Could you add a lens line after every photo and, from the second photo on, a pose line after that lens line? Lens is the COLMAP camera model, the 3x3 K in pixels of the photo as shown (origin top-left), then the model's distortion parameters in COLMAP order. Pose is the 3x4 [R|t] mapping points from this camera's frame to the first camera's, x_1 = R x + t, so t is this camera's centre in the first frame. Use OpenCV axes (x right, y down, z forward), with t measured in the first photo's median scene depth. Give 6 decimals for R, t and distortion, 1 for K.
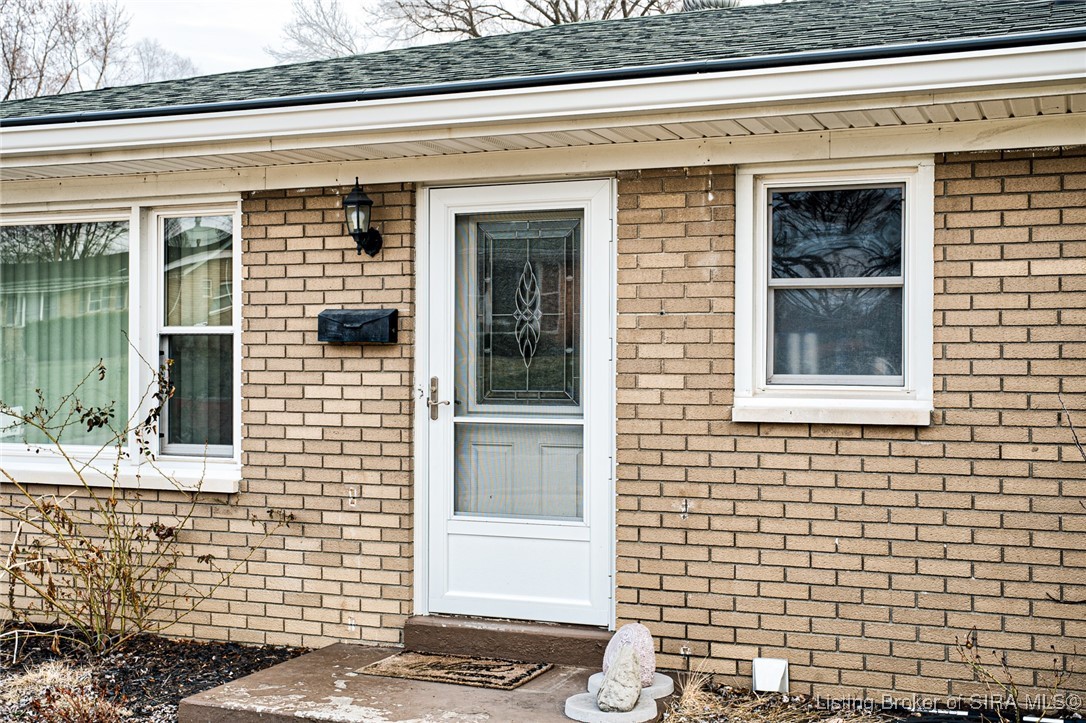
lens RADIAL K [[1232.0, 0, 541.2], [0, 1232.0, 368.4], [0, 0, 1]] dist [0.008616, 0.000000]
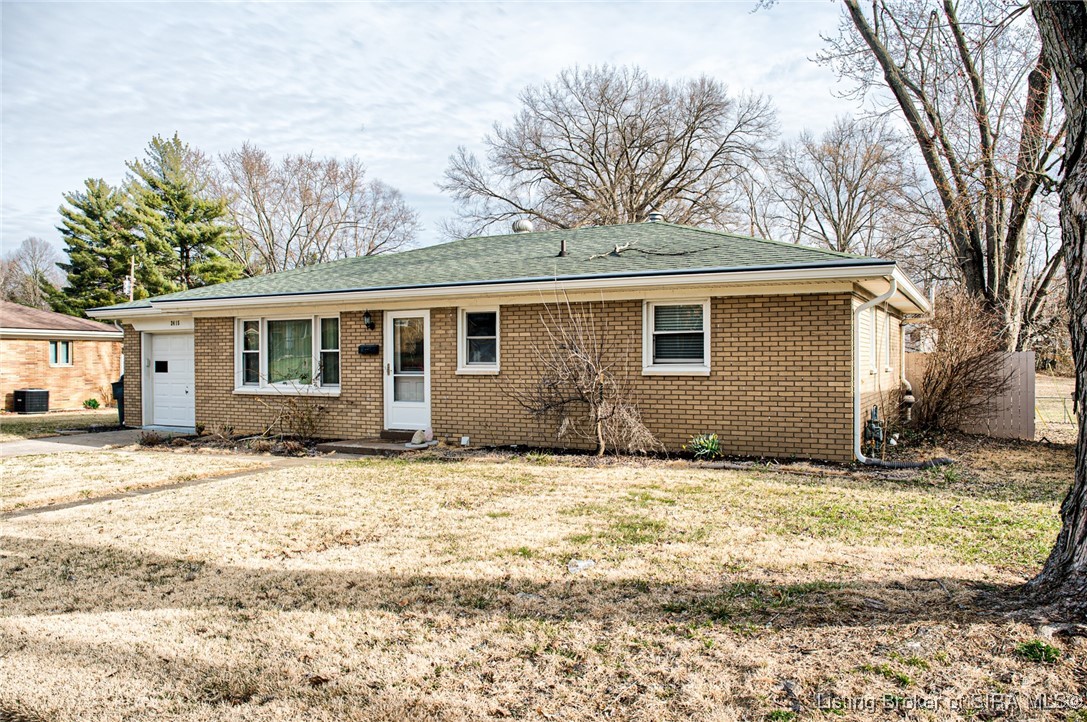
lens RADIAL K [[824.0, 0, 550.6], [0, 824.0, 363.2], [0, 0, 1]] dist [-0.063329, 0.038945]
pose [[0.991957, -0.009637, -0.126205, 0.689647], [0.010747, 0.999909, 0.008116, -0.008761], [0.126115, -0.009407, 0.991971, -1.331572]]
